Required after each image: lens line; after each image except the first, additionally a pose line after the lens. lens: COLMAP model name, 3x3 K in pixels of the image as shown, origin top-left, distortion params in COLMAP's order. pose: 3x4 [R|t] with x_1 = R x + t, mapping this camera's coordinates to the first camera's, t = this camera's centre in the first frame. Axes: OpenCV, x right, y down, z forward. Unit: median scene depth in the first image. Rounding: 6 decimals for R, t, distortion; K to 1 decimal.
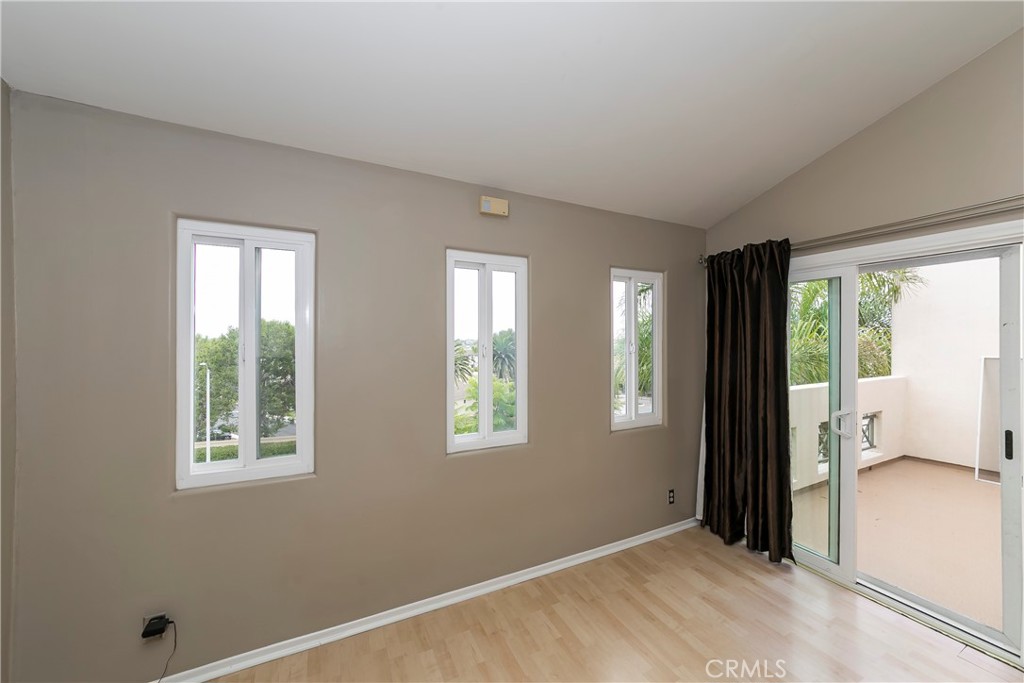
lens RADIAL K [[358.5, 0, 515.7], [0, 358.5, 340.2], [0, 0, 1]] dist [-0.004816, 0.000292]
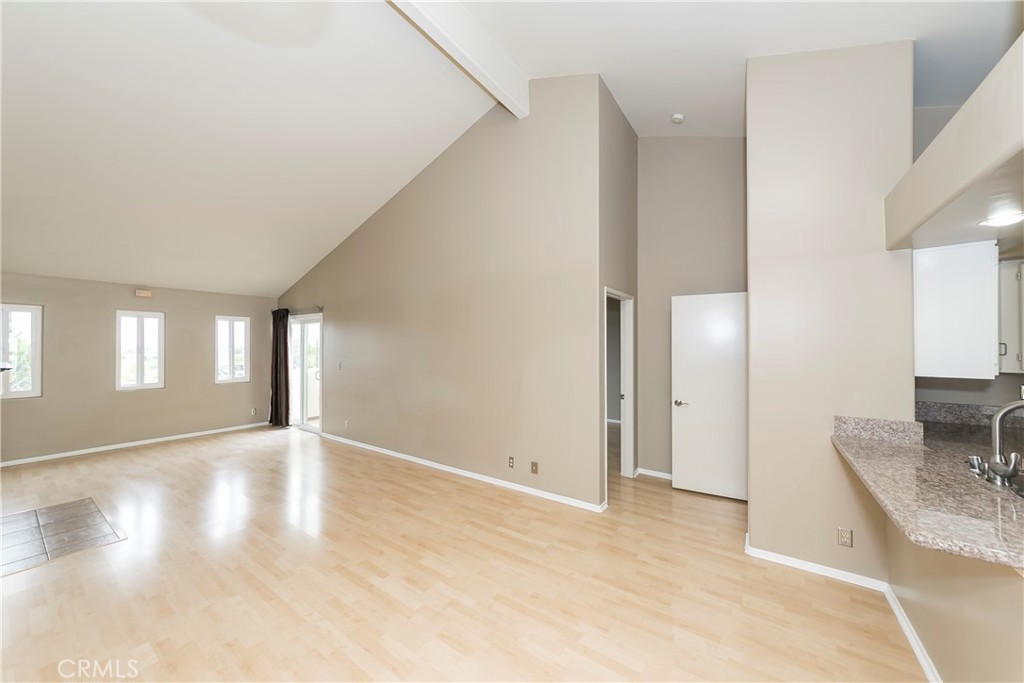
lens RADIAL K [[358.5, 0, 504.3], [0, 358.5, 341.0], [0, 0, 1]] dist [-0.004816, 0.000292]
pose [[0.883051, -0.002859, 0.469269, 0.817802], [0.012740, 0.999759, -0.017883, 0.035083], [-0.469104, 0.021770, 0.882874, -1.958916]]
